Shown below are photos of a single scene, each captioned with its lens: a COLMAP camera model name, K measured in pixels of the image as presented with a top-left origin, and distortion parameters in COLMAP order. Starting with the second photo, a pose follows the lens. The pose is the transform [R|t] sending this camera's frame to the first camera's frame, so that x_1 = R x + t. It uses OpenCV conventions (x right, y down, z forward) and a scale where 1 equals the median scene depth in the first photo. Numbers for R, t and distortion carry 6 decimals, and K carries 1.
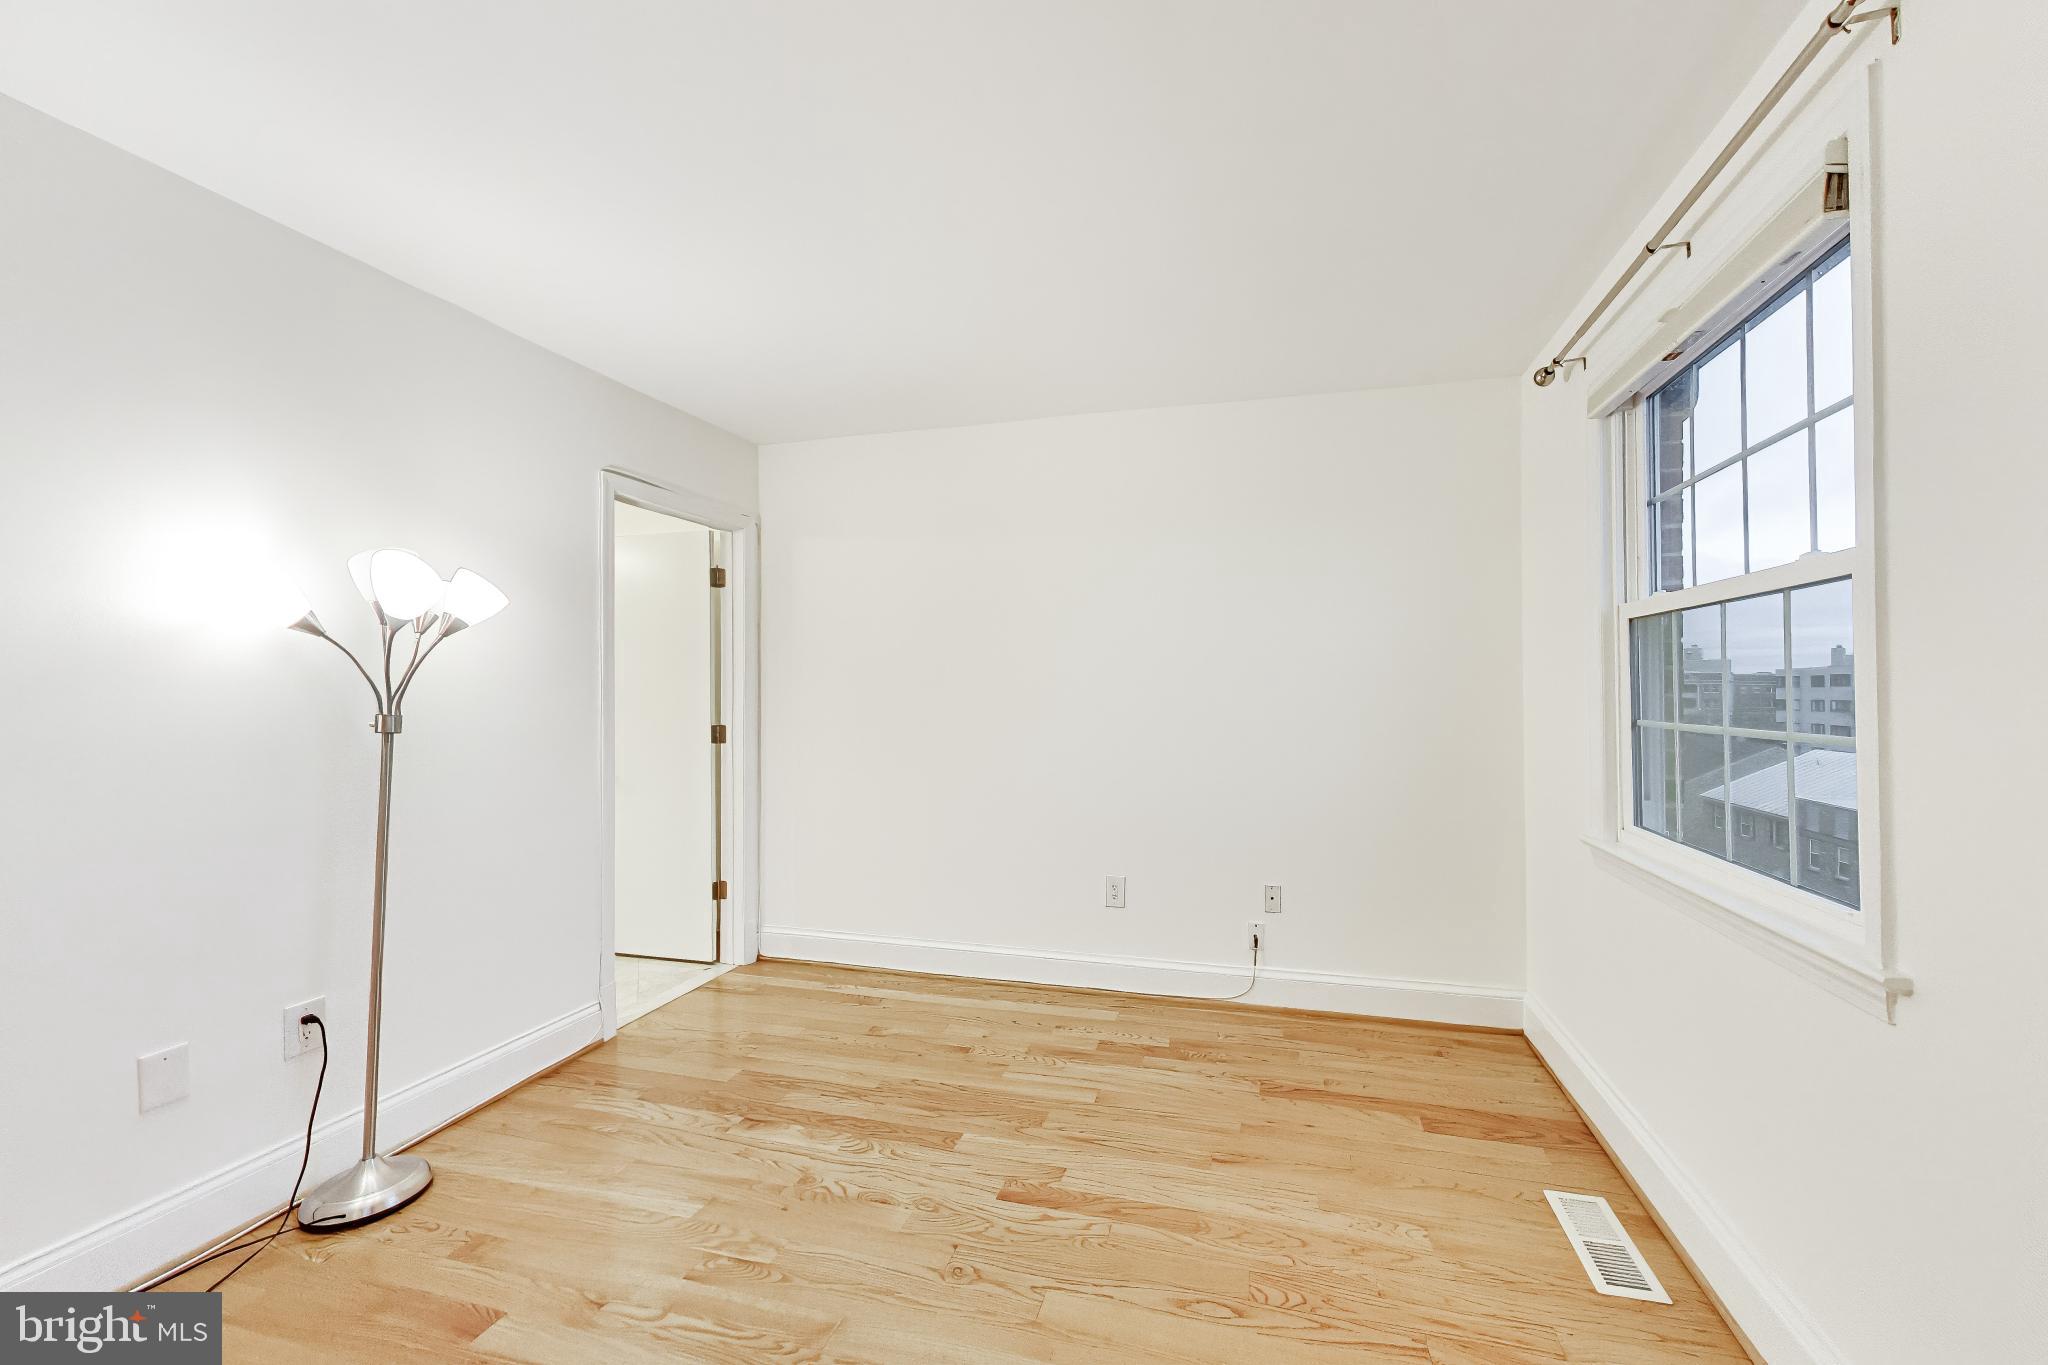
lens RADIAL K [[844.8, 0, 1024.0], [0, 844.8, 682.5], [0, 0, 1]] dist [-0.001223, -0.000275]
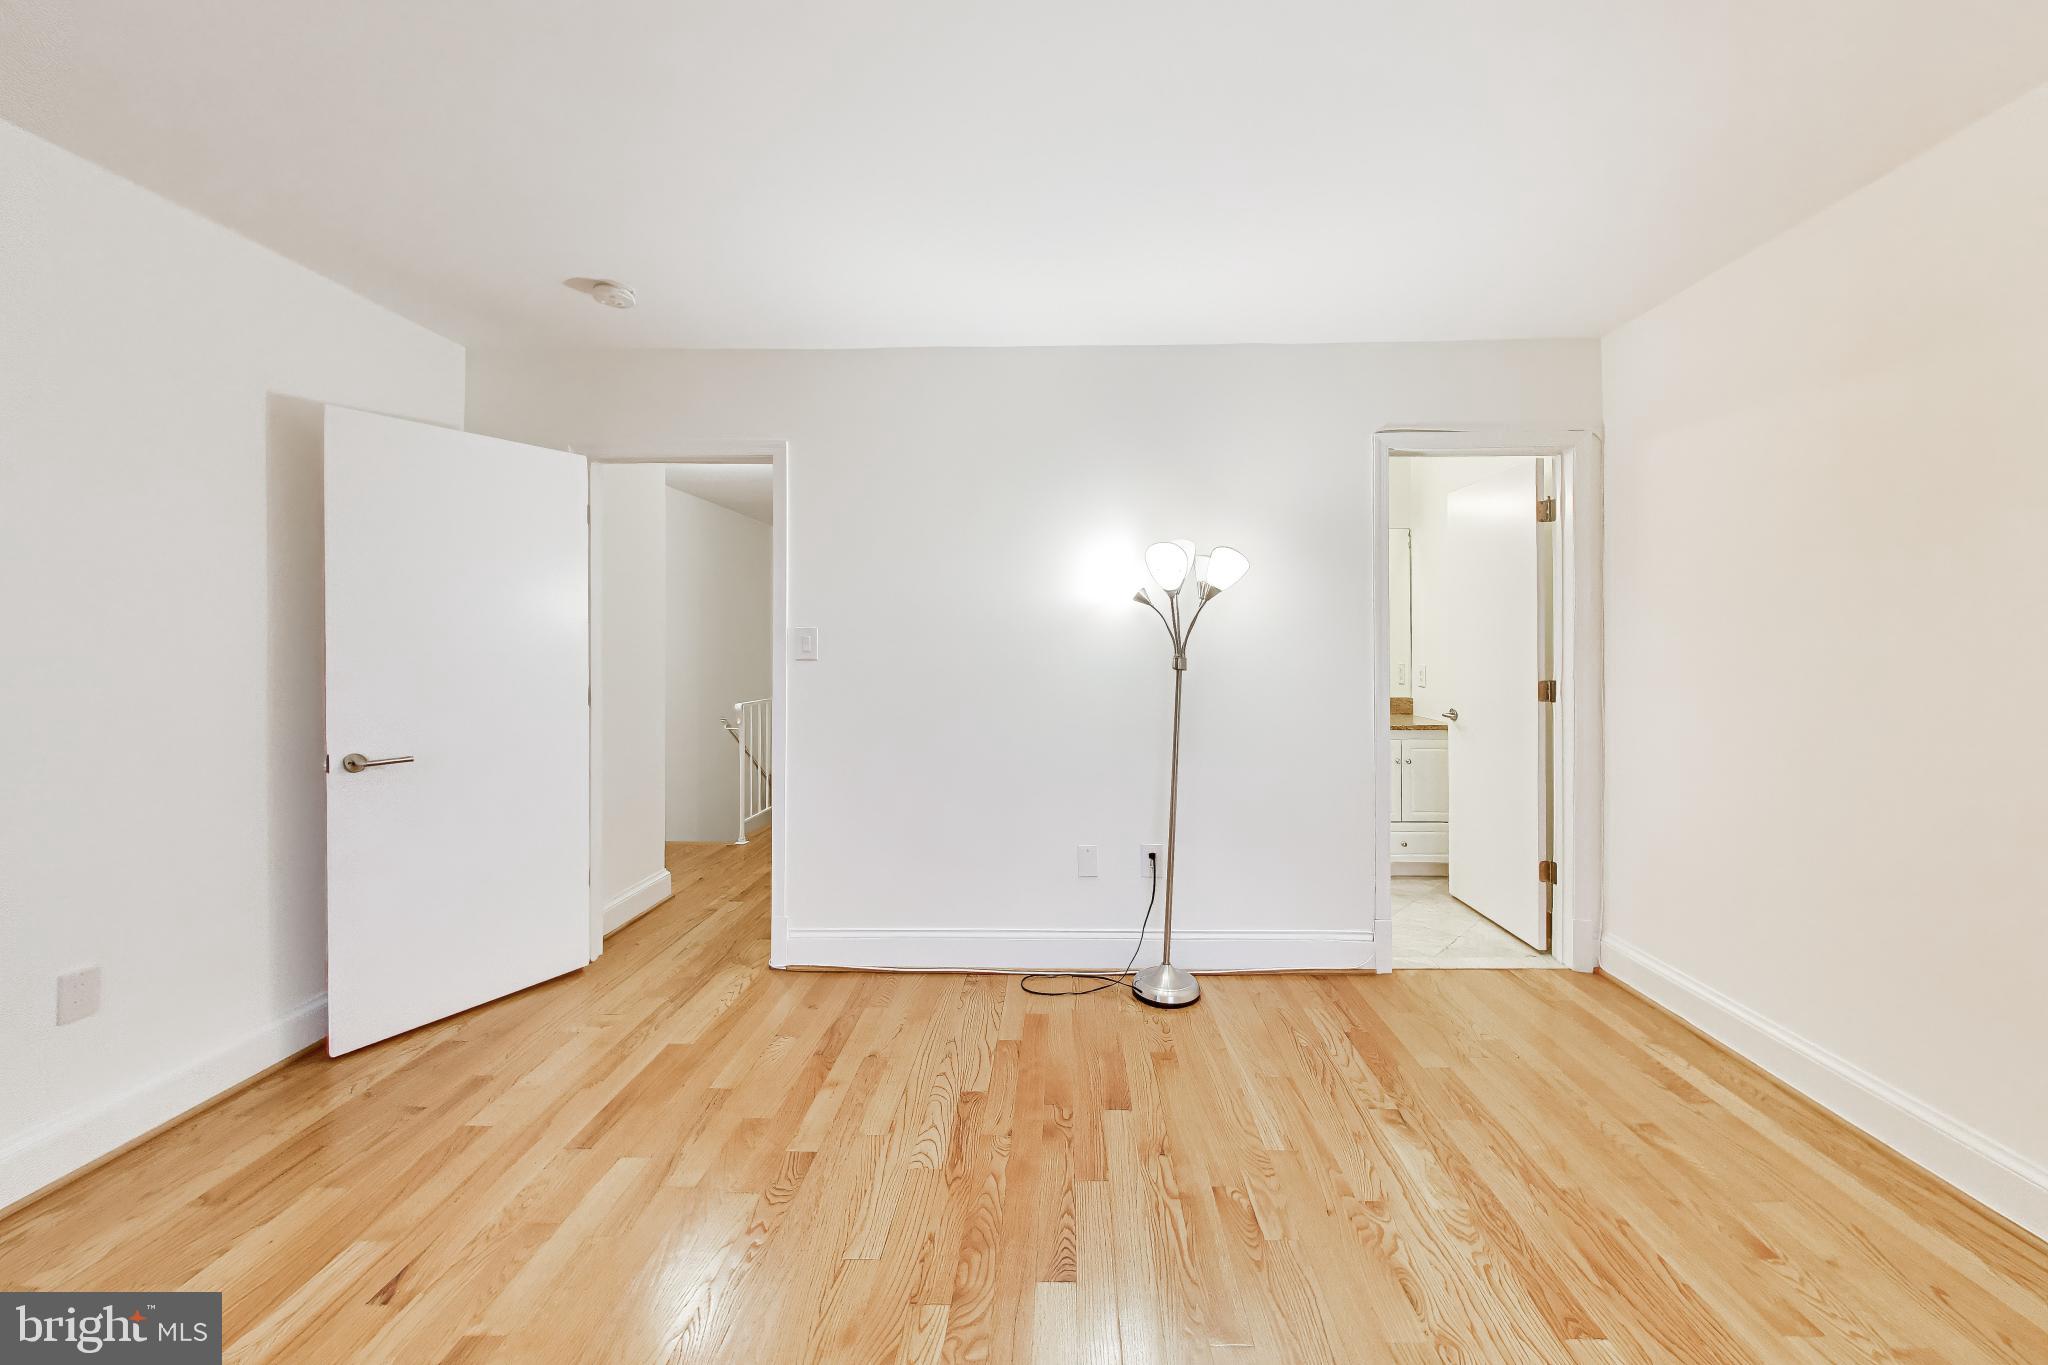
lens RADIAL K [[734.3, 0, 1023.3], [0, 734.3, 632.0], [0, 0, 1]] dist [0.002026, -0.000001]
pose [[0.226983, -0.010176, -0.973846, 0.361977], [0.007128, 0.999936, -0.008787, 0.004697], [0.973873, -0.004947, 0.227041, 0.437037]]
